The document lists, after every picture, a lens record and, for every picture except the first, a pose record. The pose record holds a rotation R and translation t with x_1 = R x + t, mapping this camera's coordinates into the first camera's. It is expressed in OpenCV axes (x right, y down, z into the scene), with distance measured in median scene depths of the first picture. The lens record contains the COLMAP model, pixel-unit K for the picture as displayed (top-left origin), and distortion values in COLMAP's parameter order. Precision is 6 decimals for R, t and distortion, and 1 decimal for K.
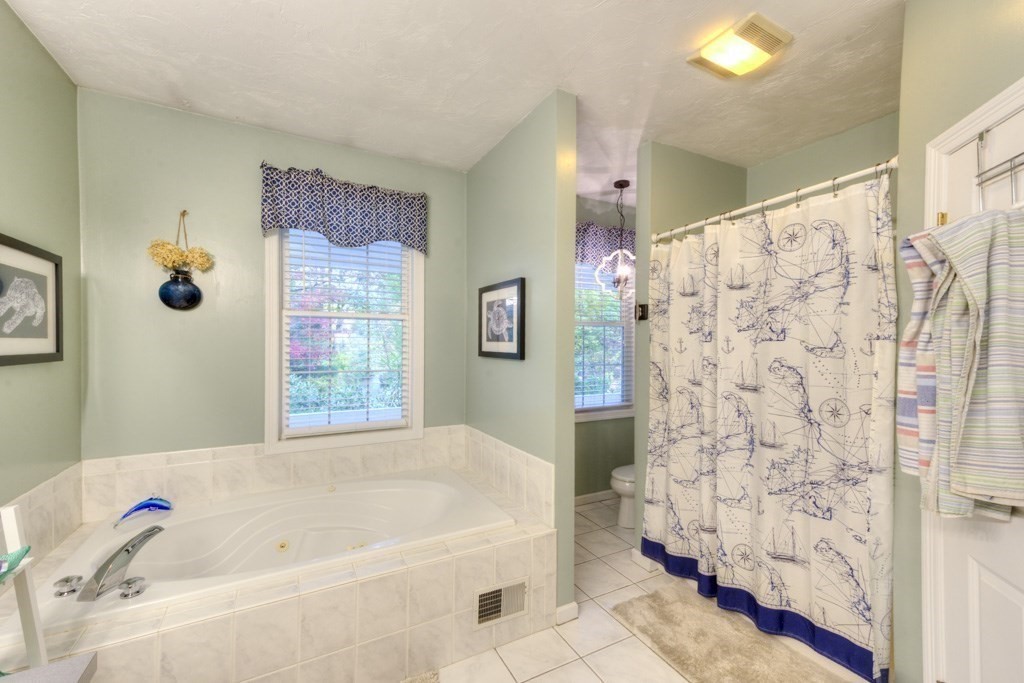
lens RADIAL K [[413.7, 0, 508.9], [0, 413.7, 344.2], [0, 0, 1]] dist [0.024162, -0.002032]
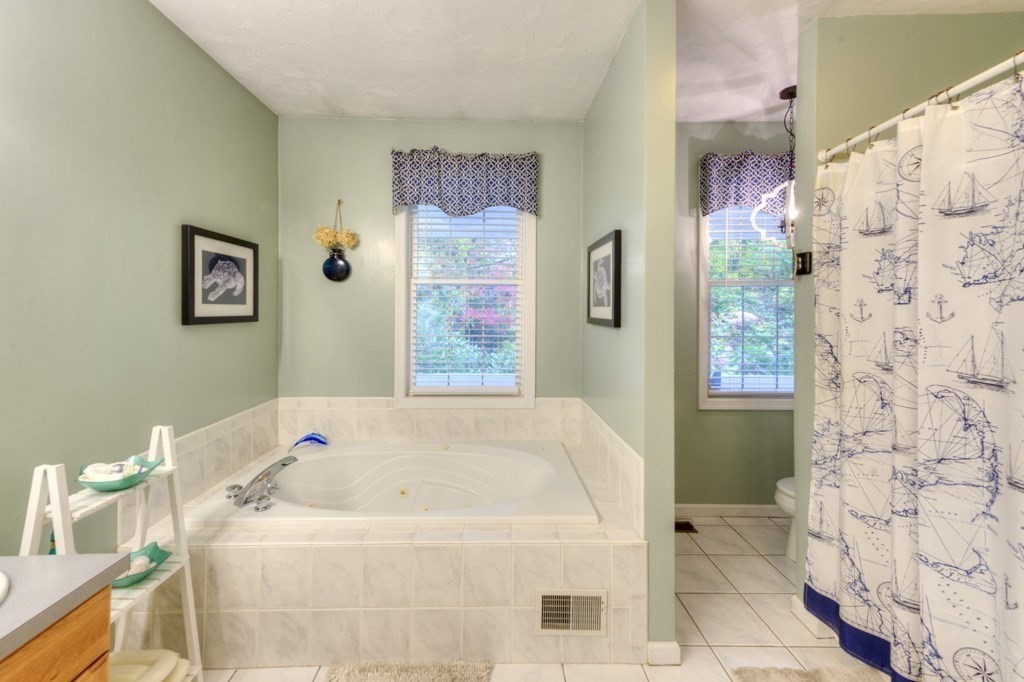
lens RADIAL K [[413.7, 0, 515.7], [0, 413.7, 309.2], [0, 0, 1]] dist [0.024162, -0.002032]
pose [[0.893222, -0.002107, -0.449612, 0.228212], [-0.001357, 0.999972, -0.007383, 0.007382], [0.449615, 0.007205, 0.893194, 0.156521]]
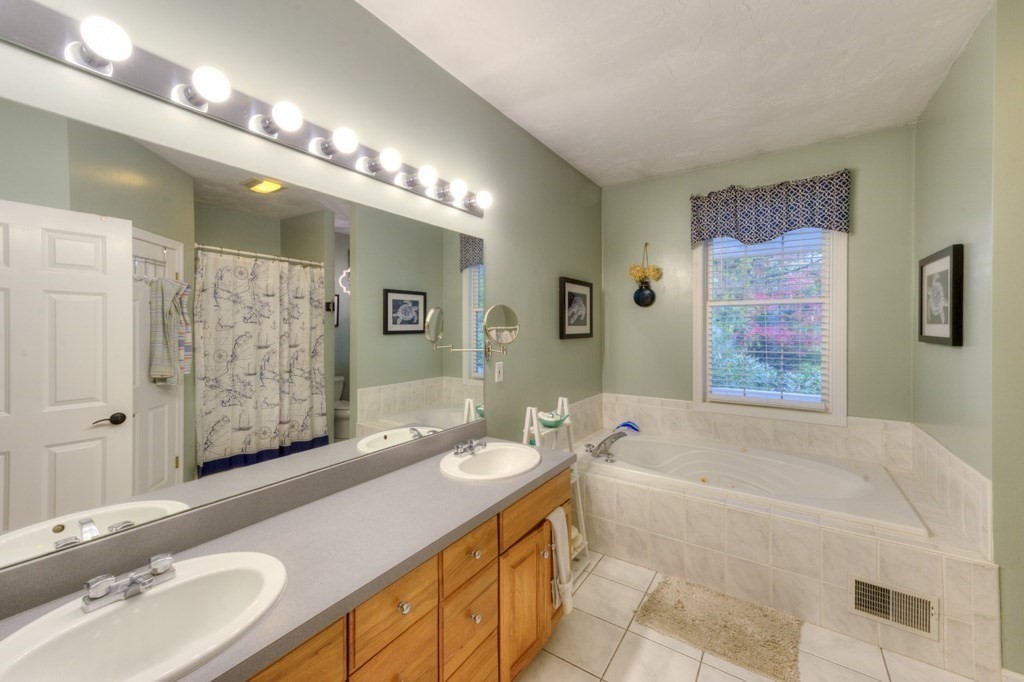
lens RADIAL K [[413.7, 0, 508.0], [0, 413.7, 330.0], [0, 0, 1]] dist [0.024162, -0.002032]
pose [[0.450600, -0.000848, -0.892726, 0.378726], [0.002981, 0.999995, 0.000554, 0.003221], [0.892721, -0.002911, 0.450600, -0.158319]]
